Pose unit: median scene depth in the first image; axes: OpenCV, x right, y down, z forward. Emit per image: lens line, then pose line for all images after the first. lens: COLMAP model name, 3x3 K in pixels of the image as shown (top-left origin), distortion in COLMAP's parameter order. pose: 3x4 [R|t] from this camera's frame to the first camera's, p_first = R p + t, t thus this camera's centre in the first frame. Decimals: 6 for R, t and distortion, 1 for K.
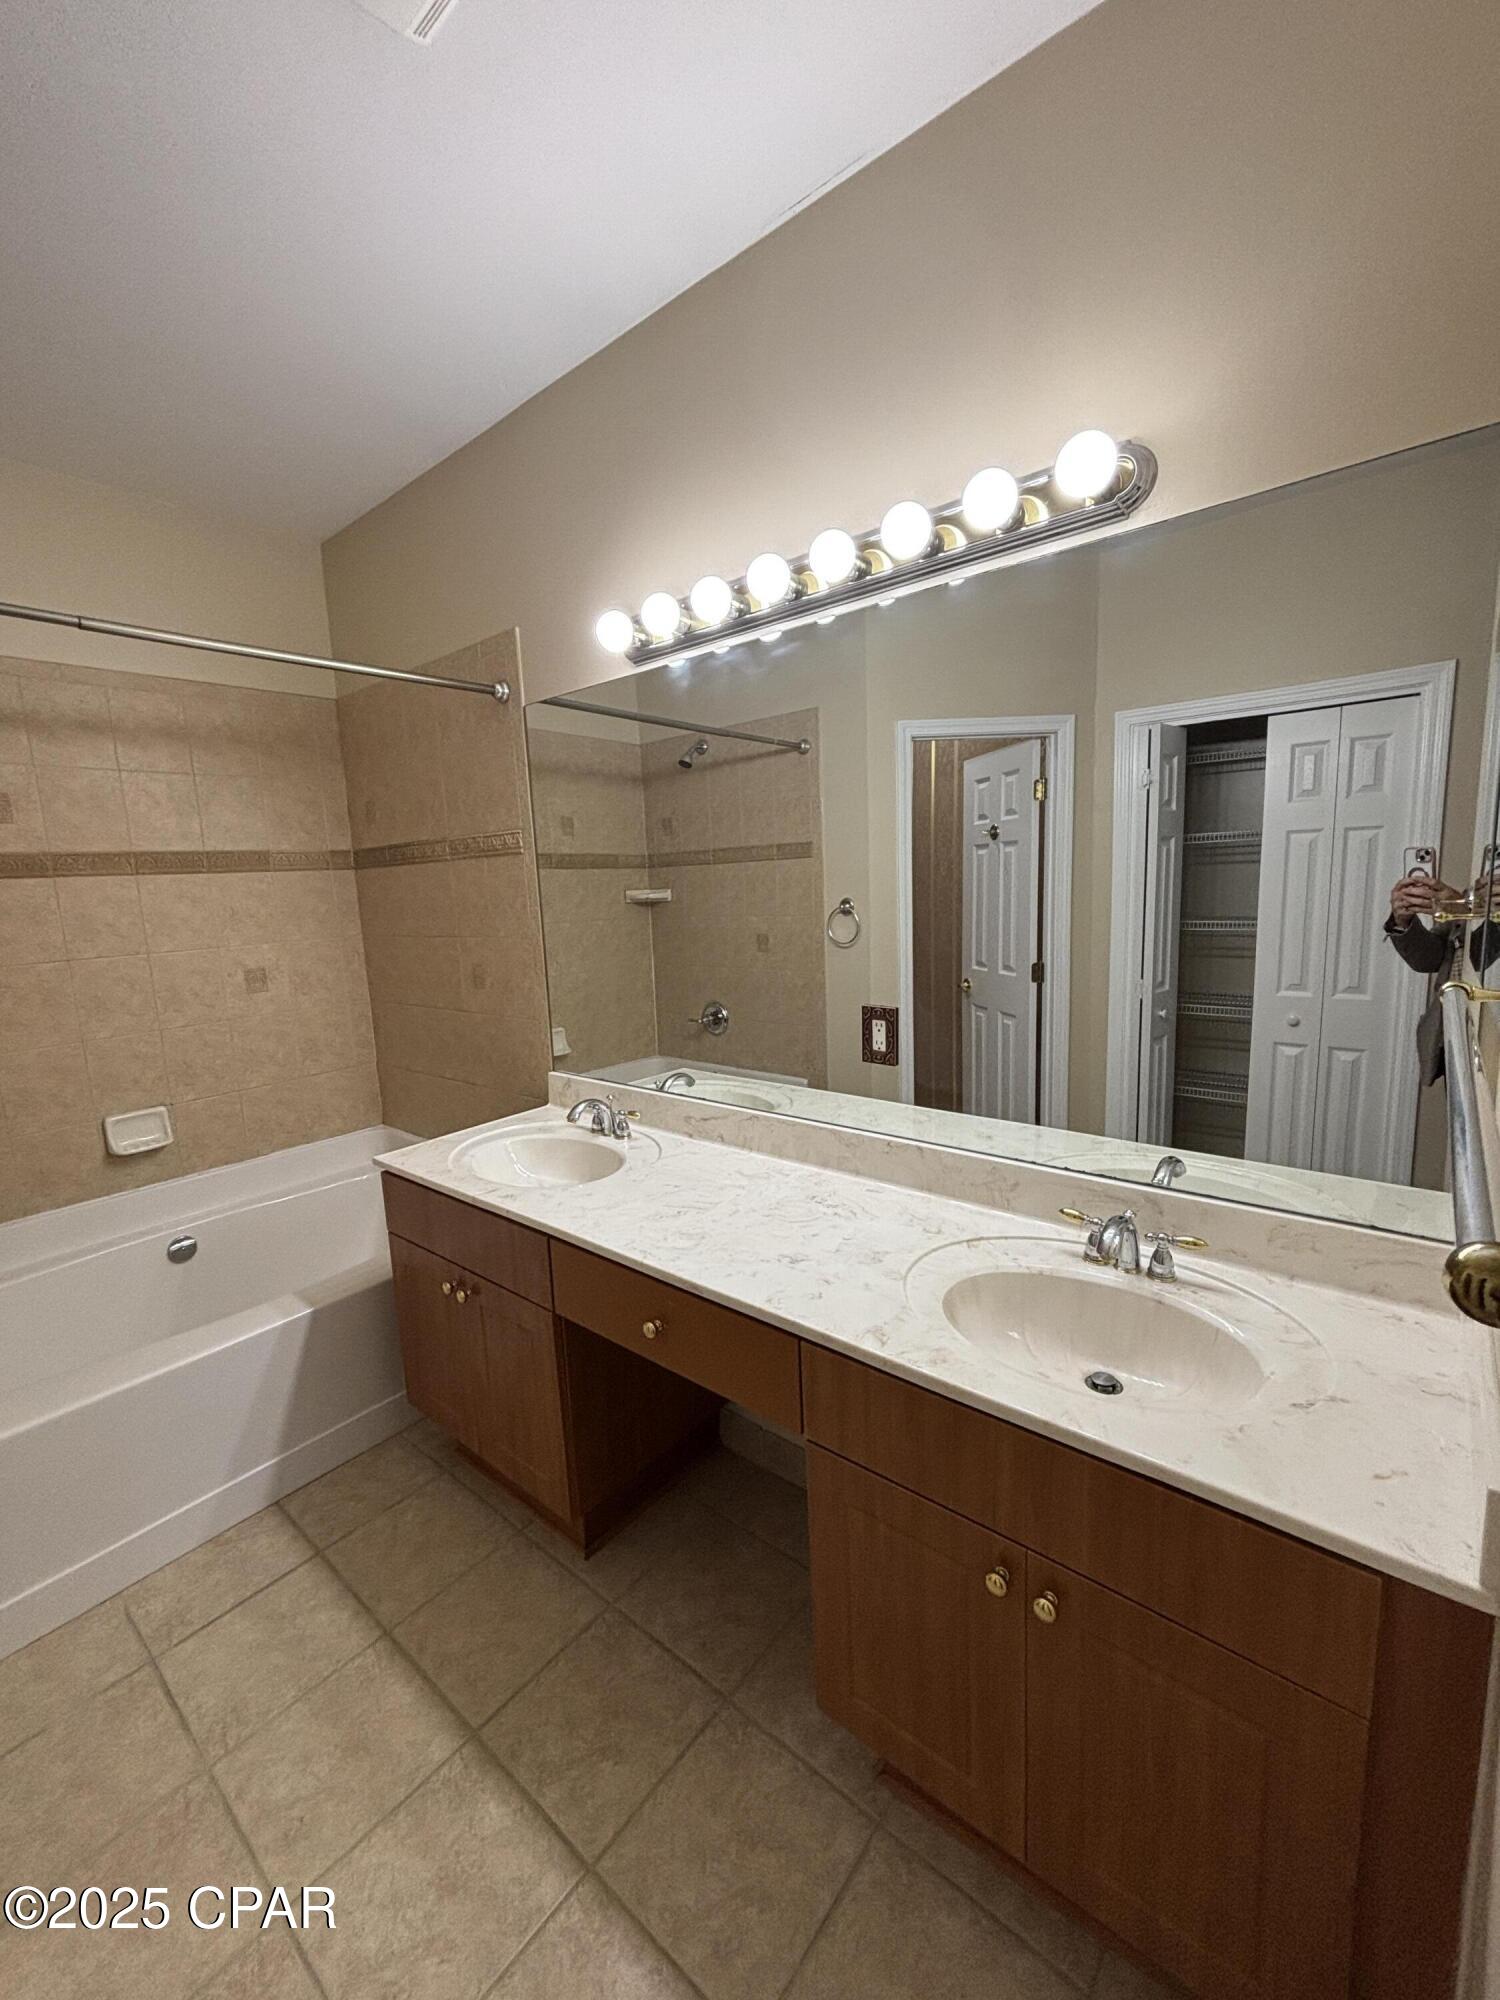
lens RADIAL K [[809.5, 0, 724.3], [0, 809.5, 1006.9], [0, 0, 1]] dist [0.024755, -0.000118]
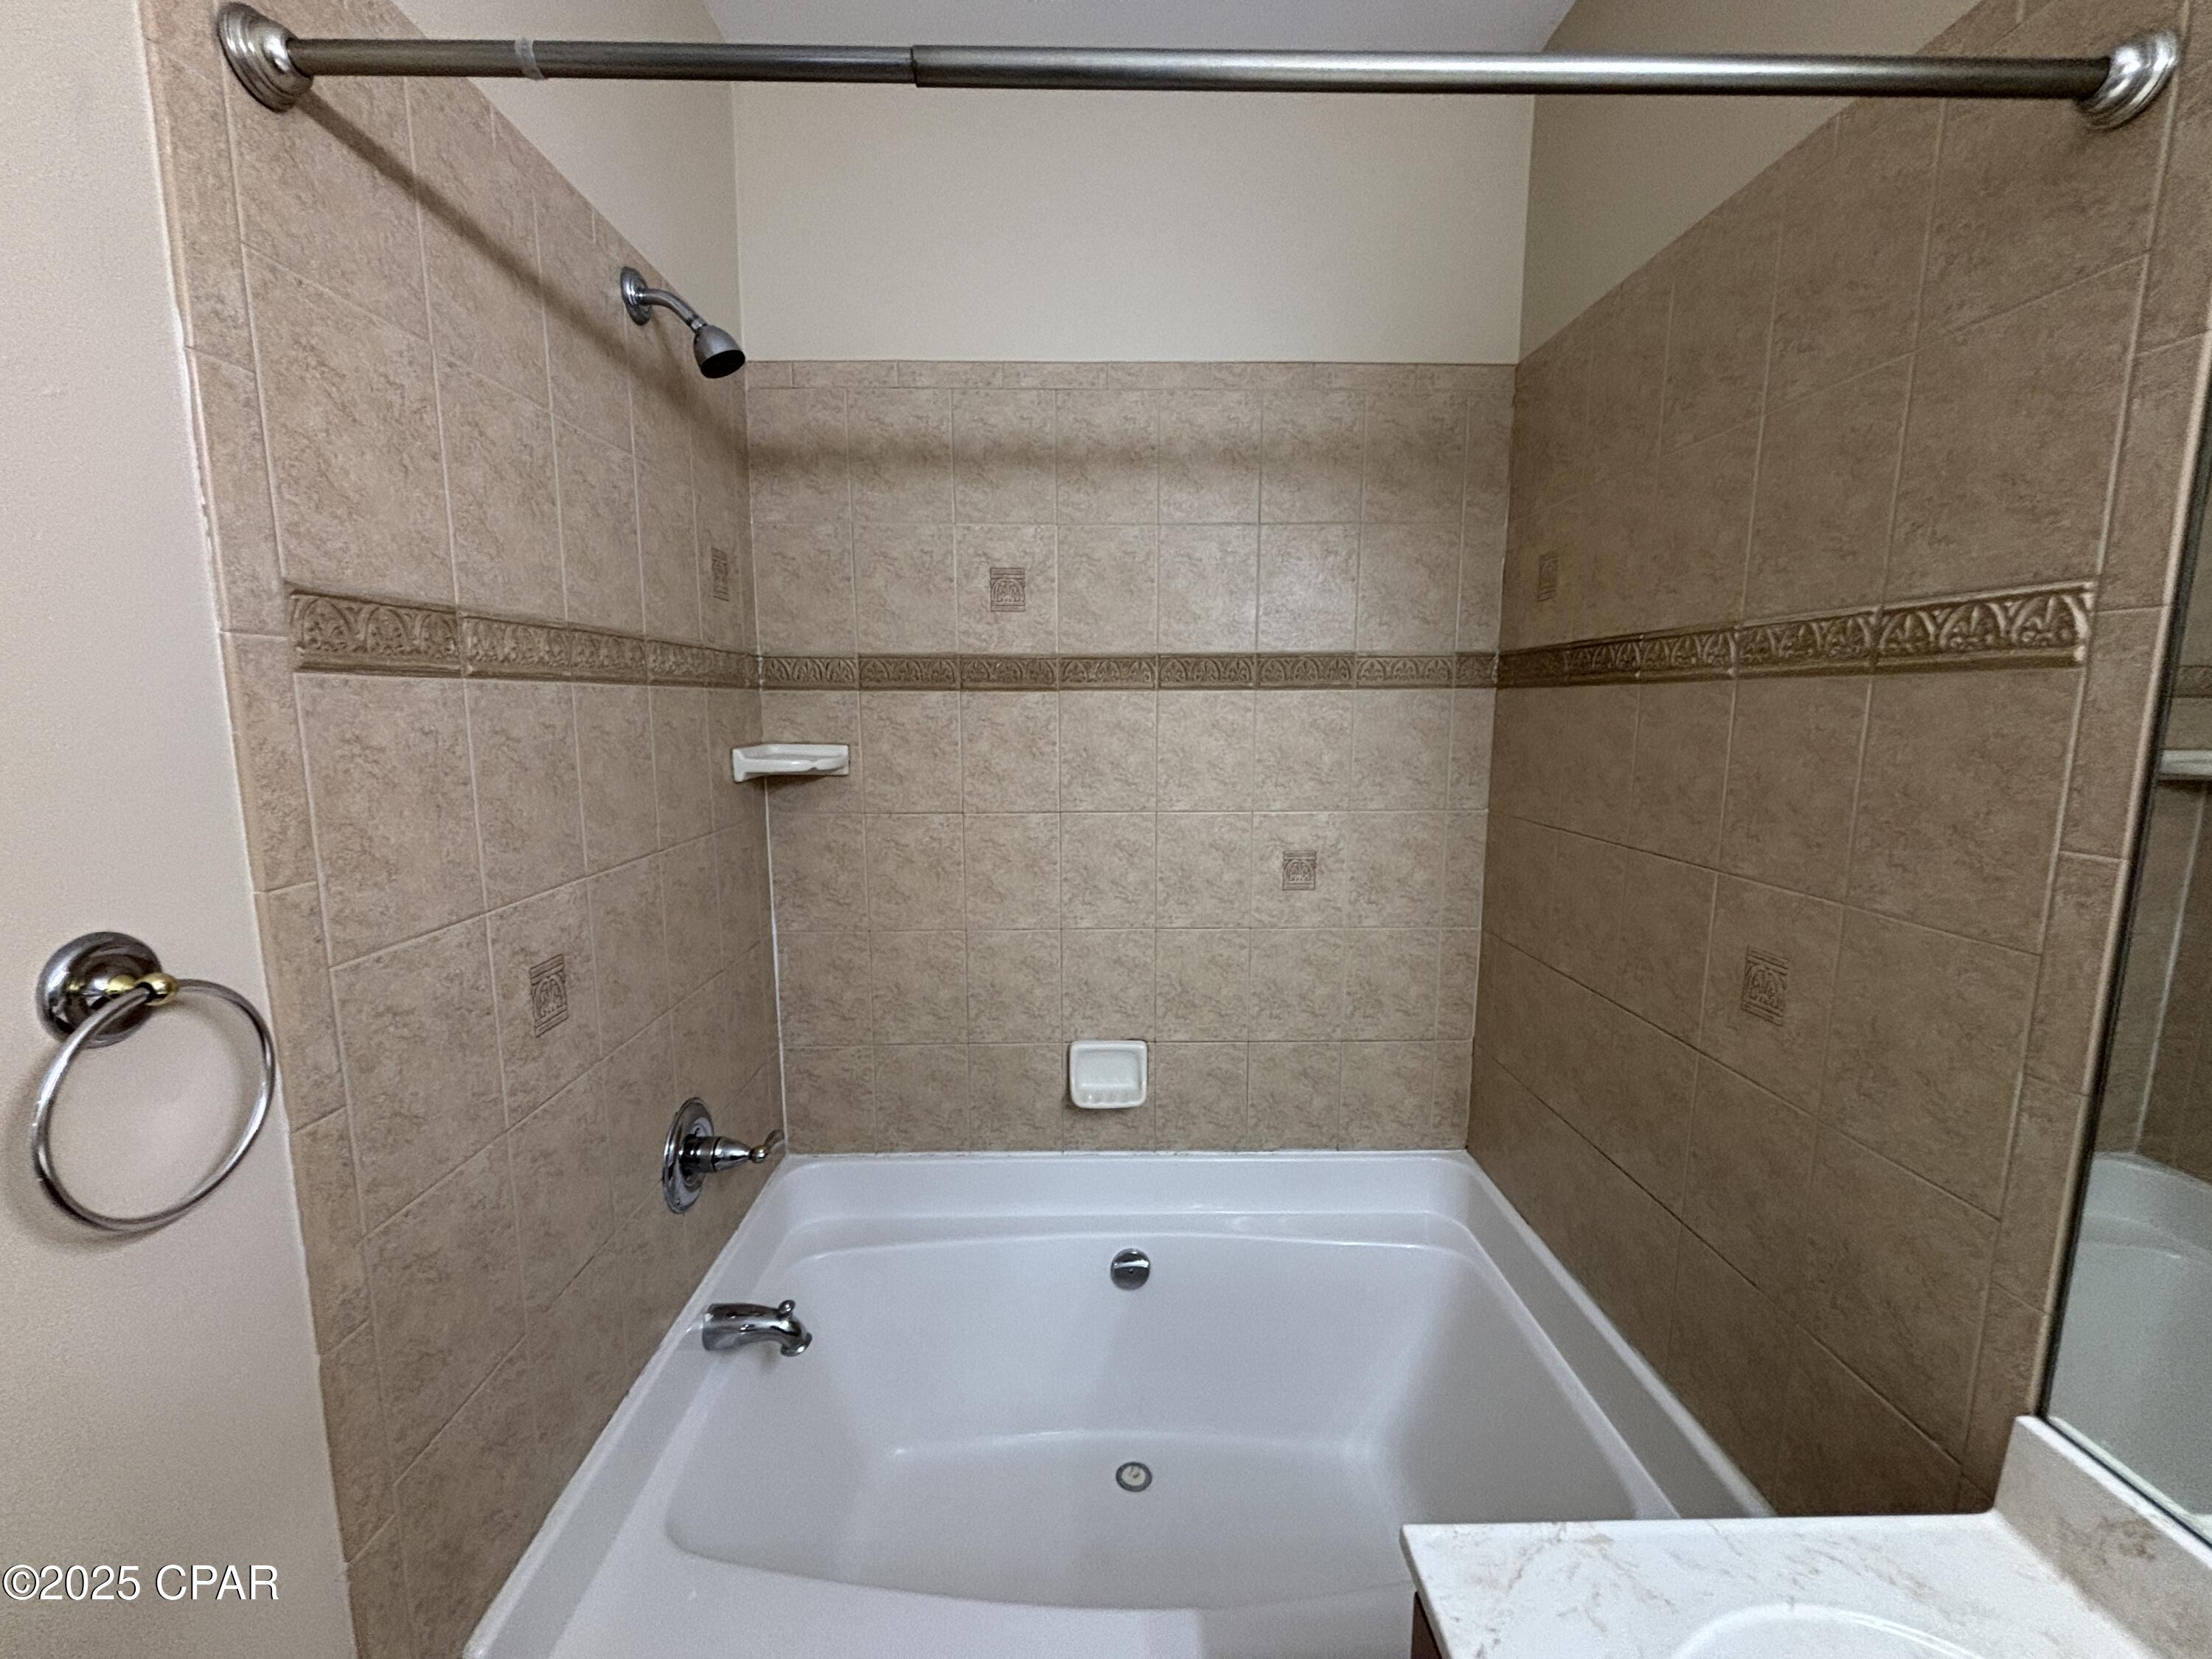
lens RADIAL K [[889.8, 0, 1106.0], [0, 889.8, 829.5], [0, 0, 1]] dist [-0.001187, -0.000004]
pose [[0.668832, 0.152315, -0.727642, -0.216188], [-0.150079, 0.986298, 0.068509, -0.091610], [0.728107, 0.063383, 0.682527, 0.486776]]
